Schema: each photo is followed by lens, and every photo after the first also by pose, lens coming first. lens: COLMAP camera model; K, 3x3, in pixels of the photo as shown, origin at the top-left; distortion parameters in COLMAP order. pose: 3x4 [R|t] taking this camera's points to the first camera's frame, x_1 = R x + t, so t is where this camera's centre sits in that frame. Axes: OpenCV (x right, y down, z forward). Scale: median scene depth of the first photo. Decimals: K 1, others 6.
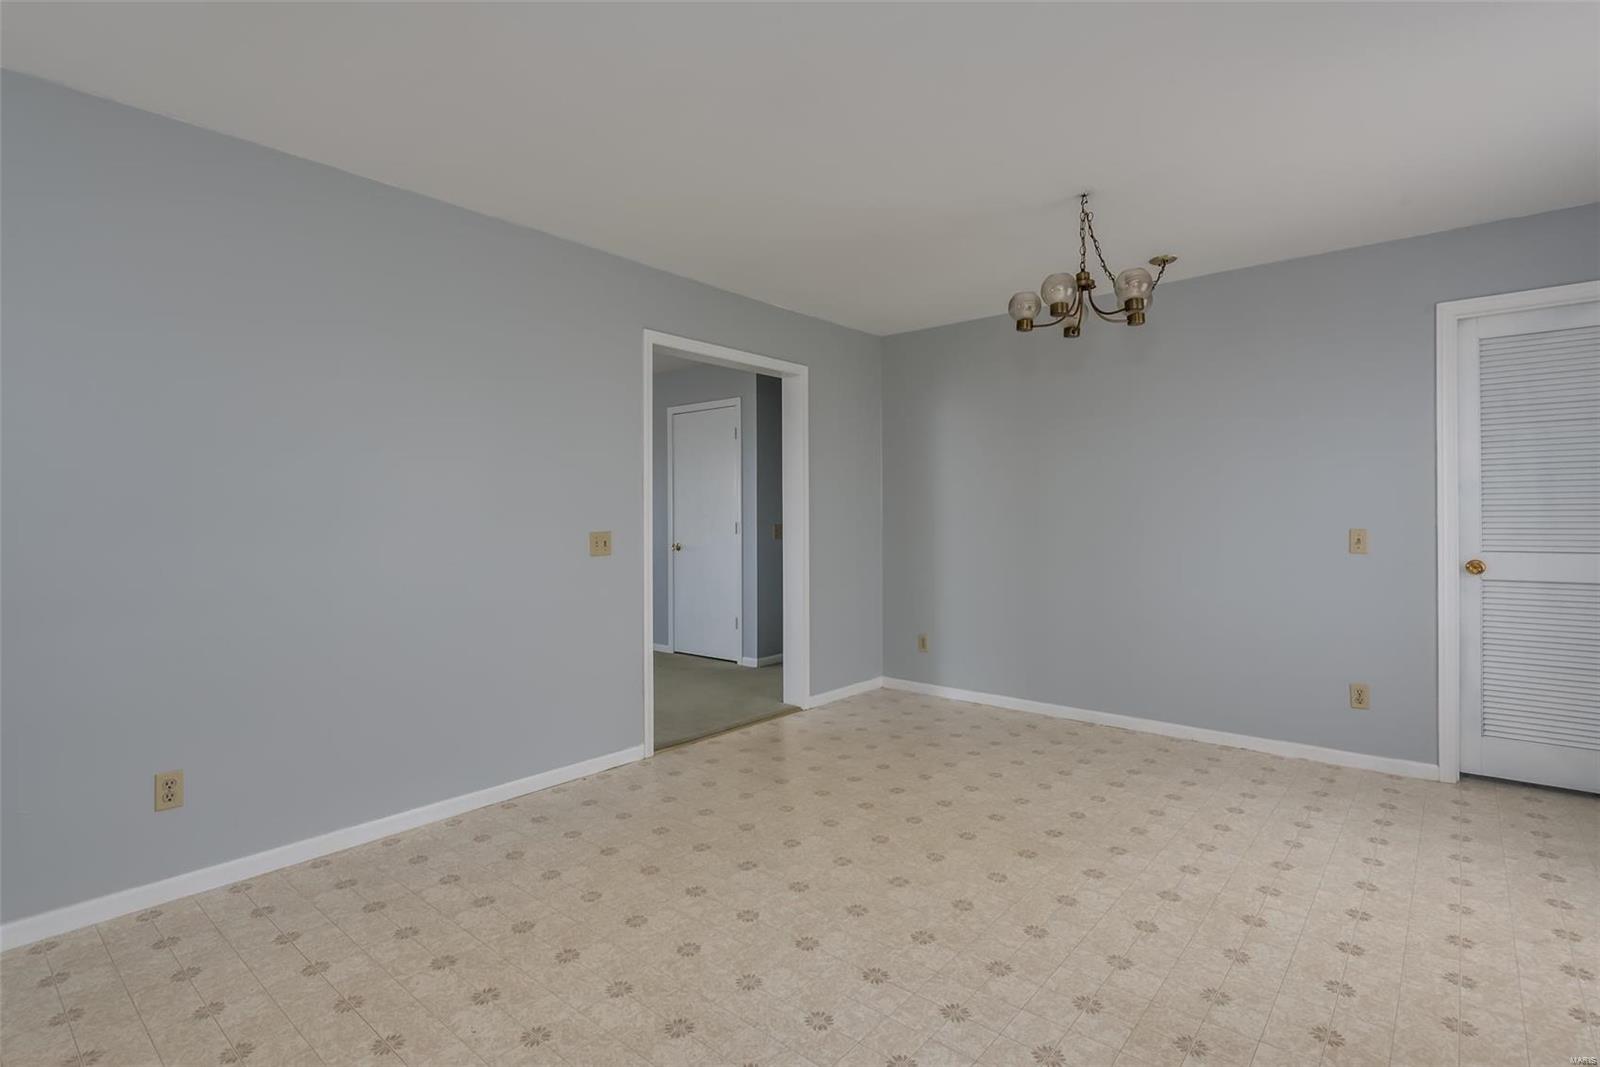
lens RADIAL K [[774.2, 0, 804.3], [0, 774.2, 515.5], [0, 0, 1]] dist [0.026184, -0.012272]
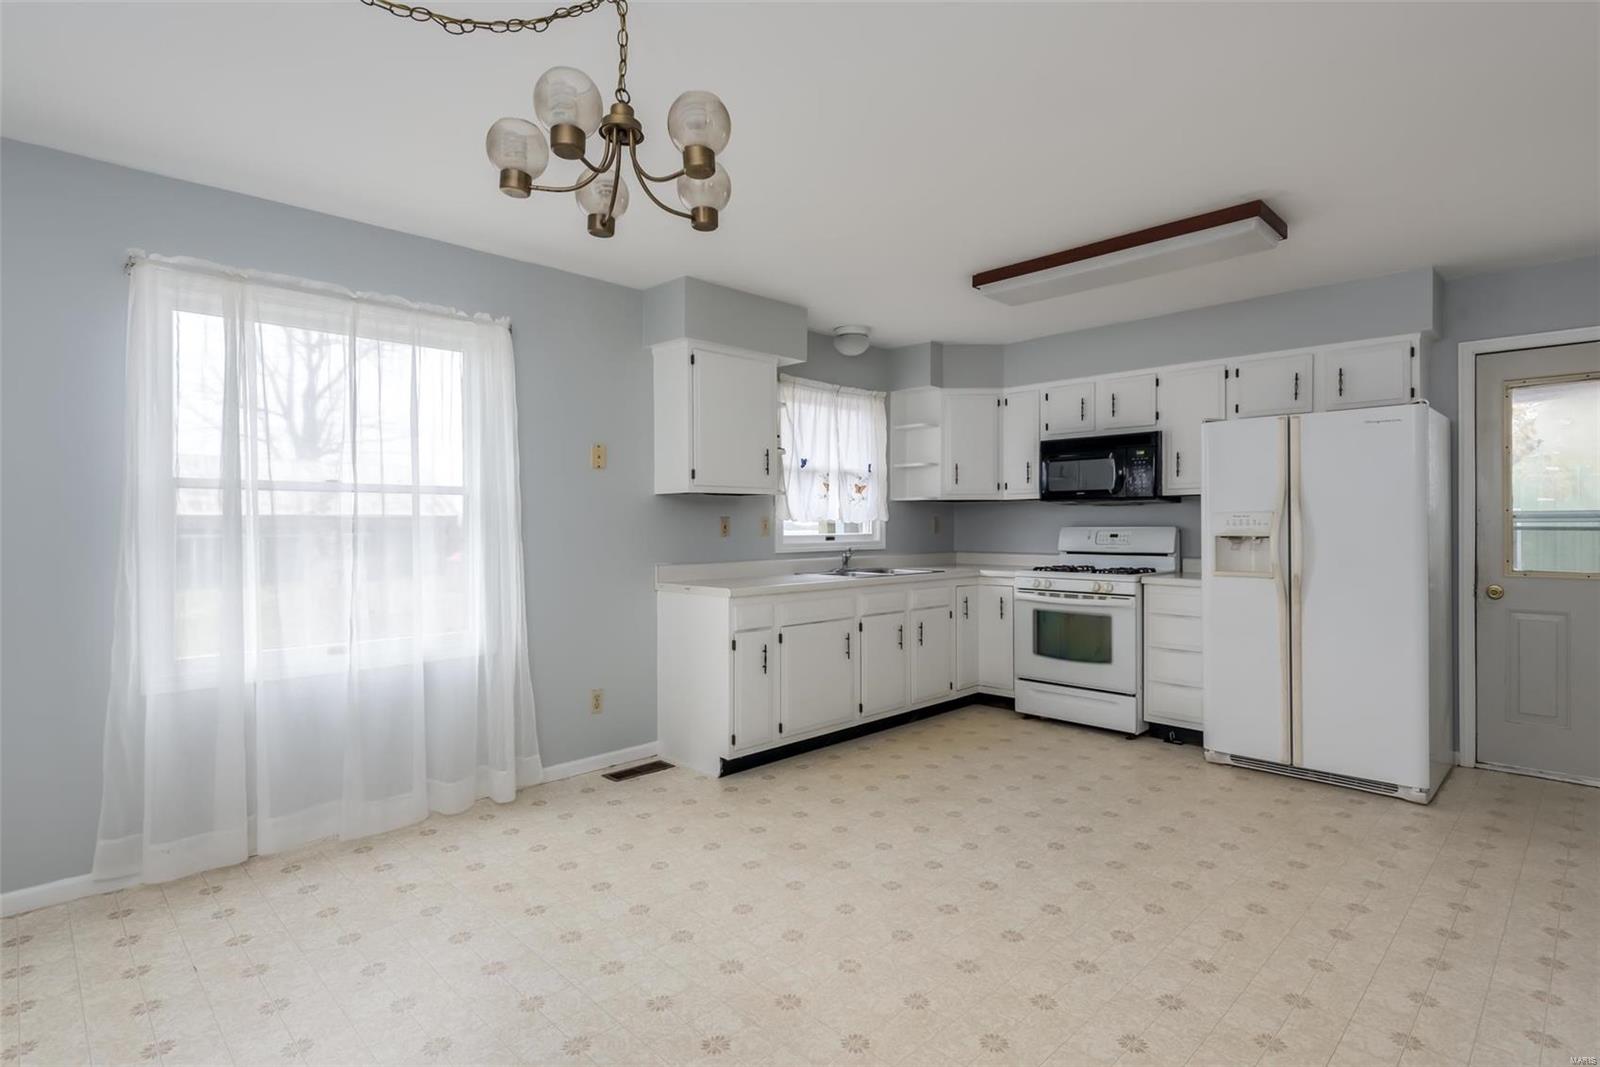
lens RADIAL K [[774.2, 0, 806.7], [0, 774.2, 529.3], [0, 0, 1]] dist [0.026184, -0.012272]
pose [[-0.995274, 0.004669, 0.096990, 0.172424], [0.004606, 0.999989, -0.000868, -0.007545], [-0.096993, -0.000417, -0.995285, 1.513433]]
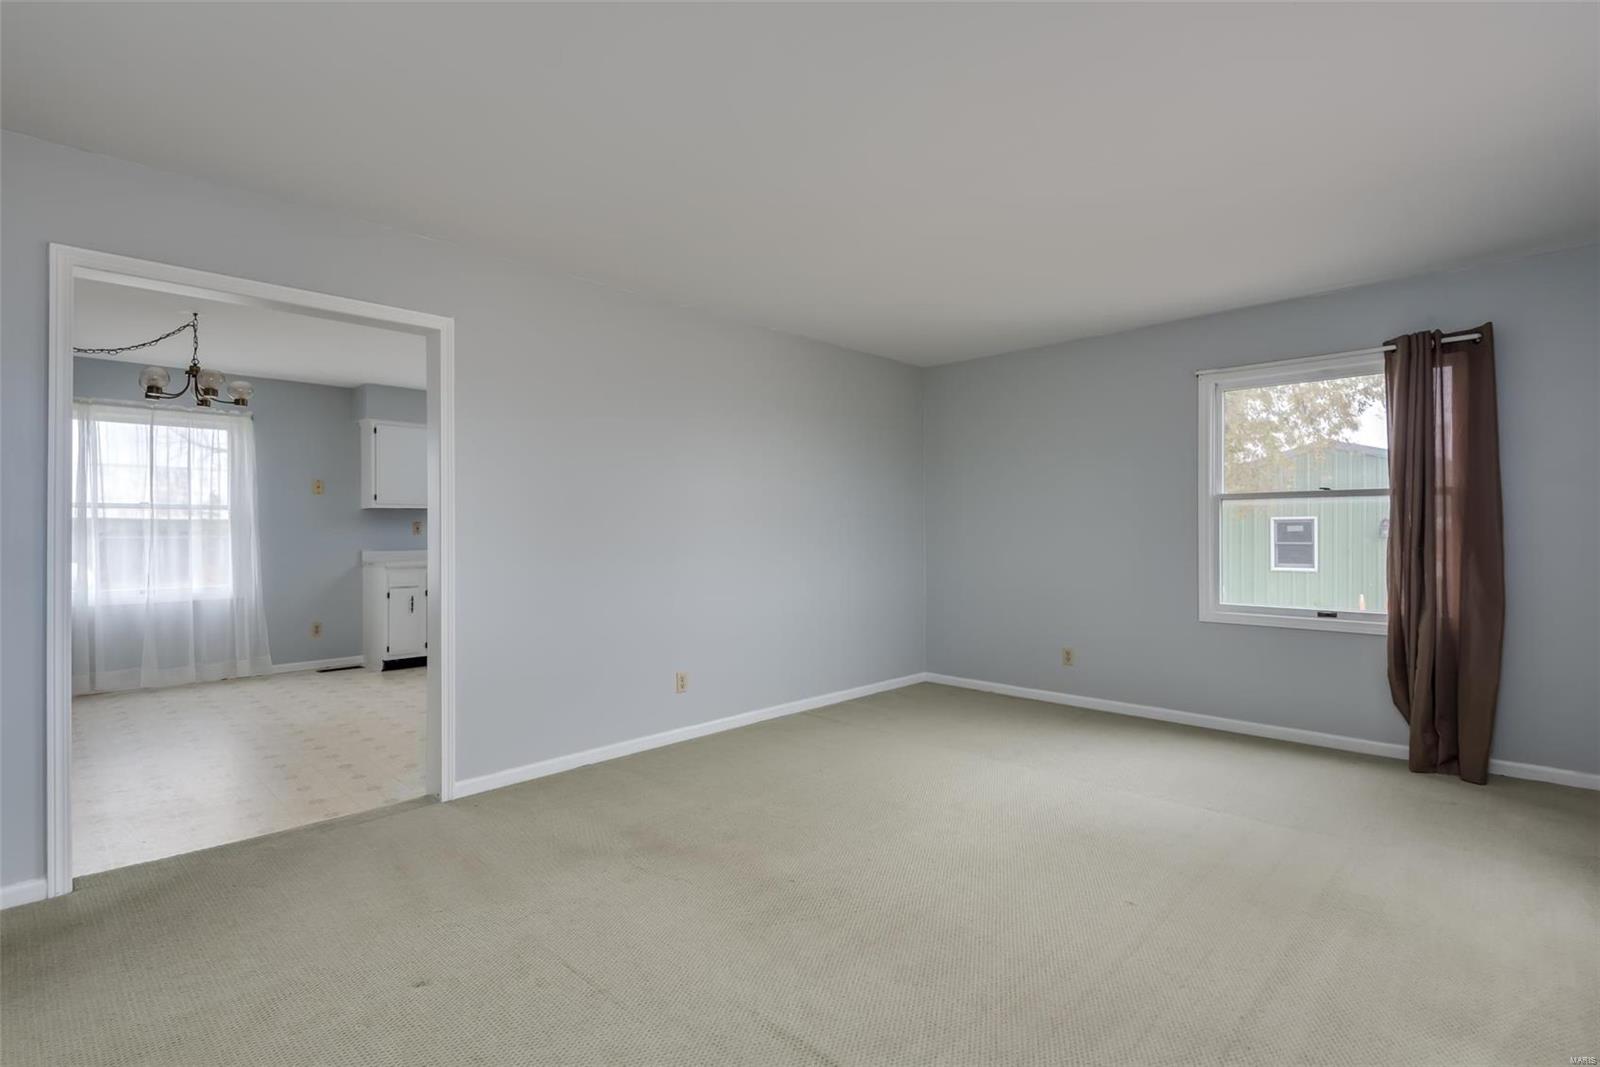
lens RADIAL K [[774.2, 0, 798.3], [0, 774.2, 533.6], [0, 0, 1]] dist [0.026184, -0.012272]
pose [[-0.996617, 0.002942, 0.082138, -0.893164], [0.002604, 0.999988, -0.004227, 0.014958], [-0.082149, -0.003998, -0.996612, 2.360349]]
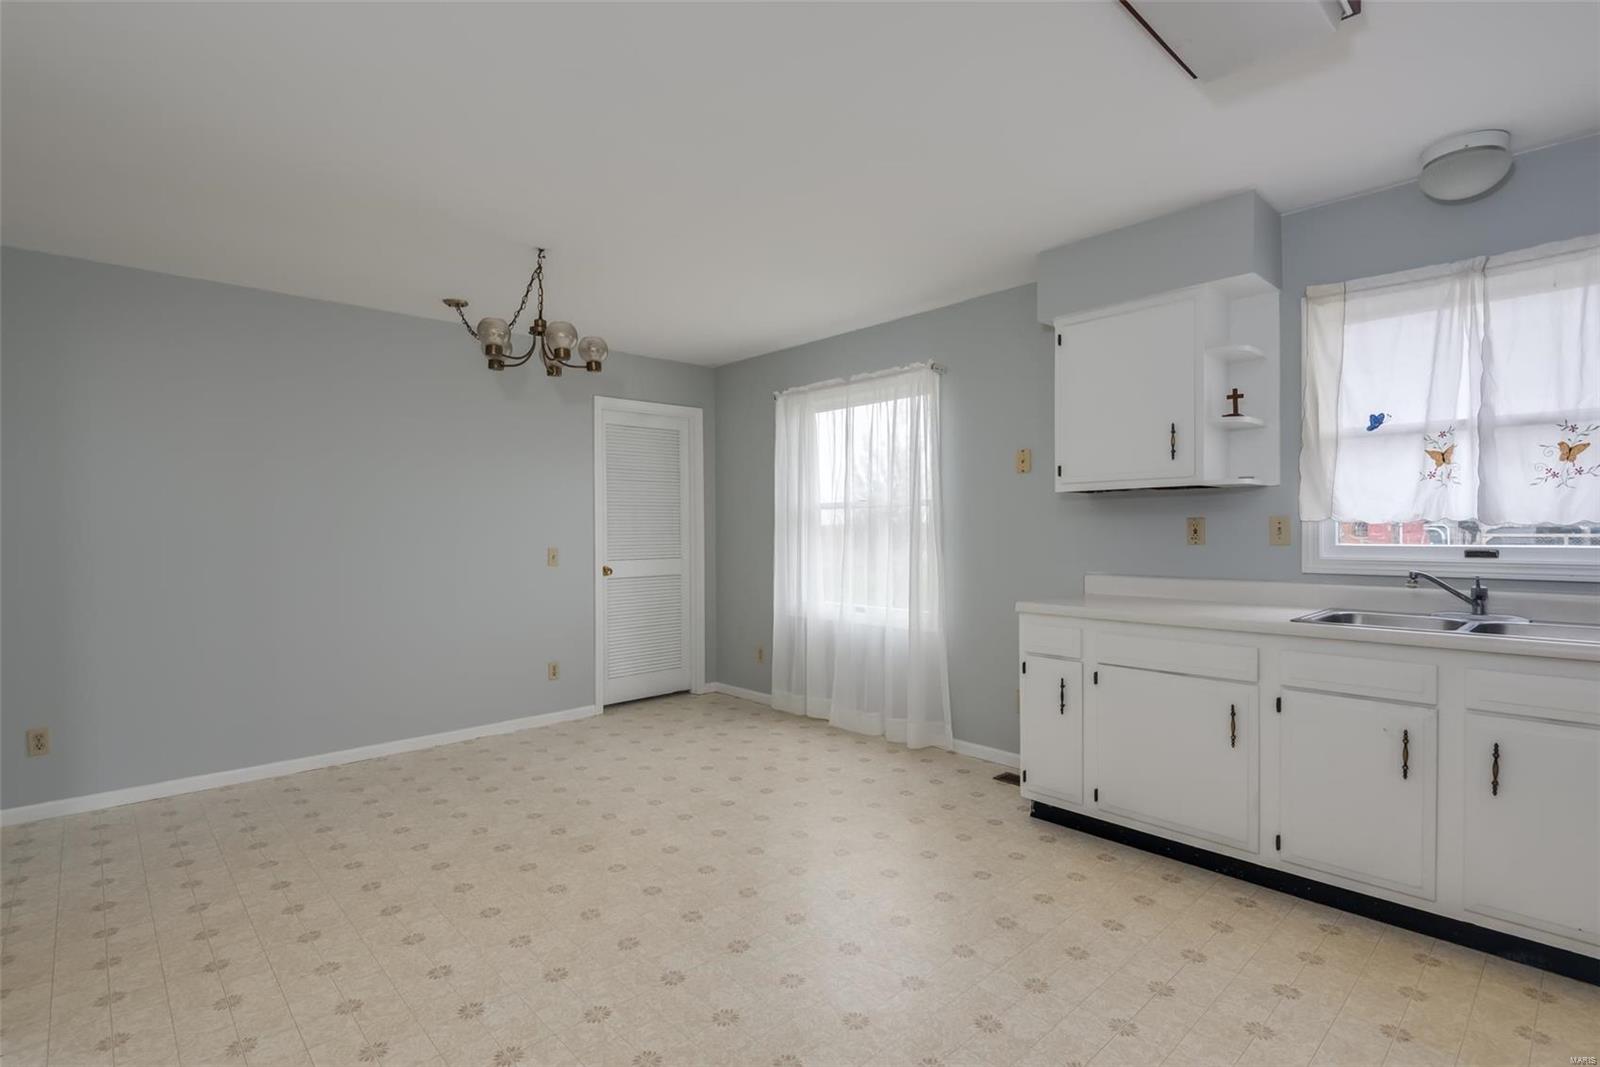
lens RADIAL K [[774.2, 0, 803.8], [0, 774.2, 524.8], [0, 0, 1]] dist [0.026184, -0.012272]
pose [[0.114080, 0.003669, 0.993465, -0.682395], [-0.000258, 0.999993, -0.003664, -0.018309], [-0.993472, 0.000162, 0.114080, 0.496839]]
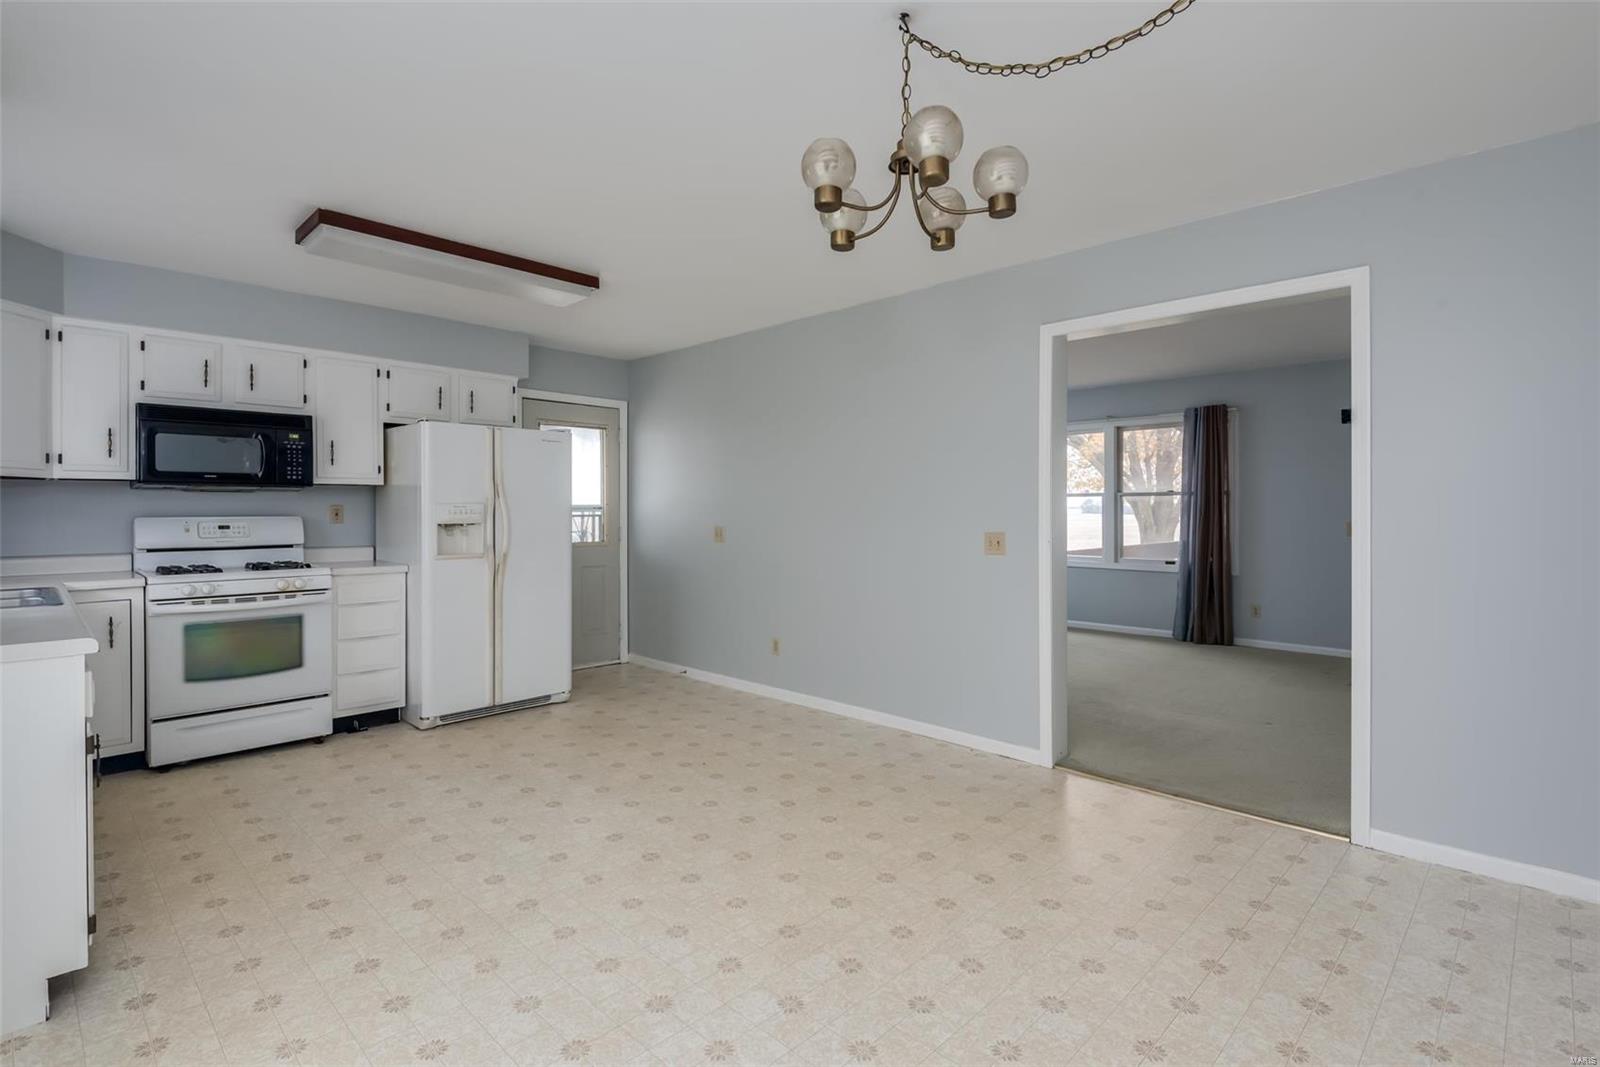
lens RADIAL K [[774.2, 0, 770.2], [0, 774.2, 504.5], [0, 0, 1]] dist [0.026184, -0.012272]
pose [[-0.114618, -0.006422, -0.993389, 0.979948], [0.009439, 0.999927, -0.007553, -0.013312], [0.993365, -0.010242, -0.114549, 0.946263]]
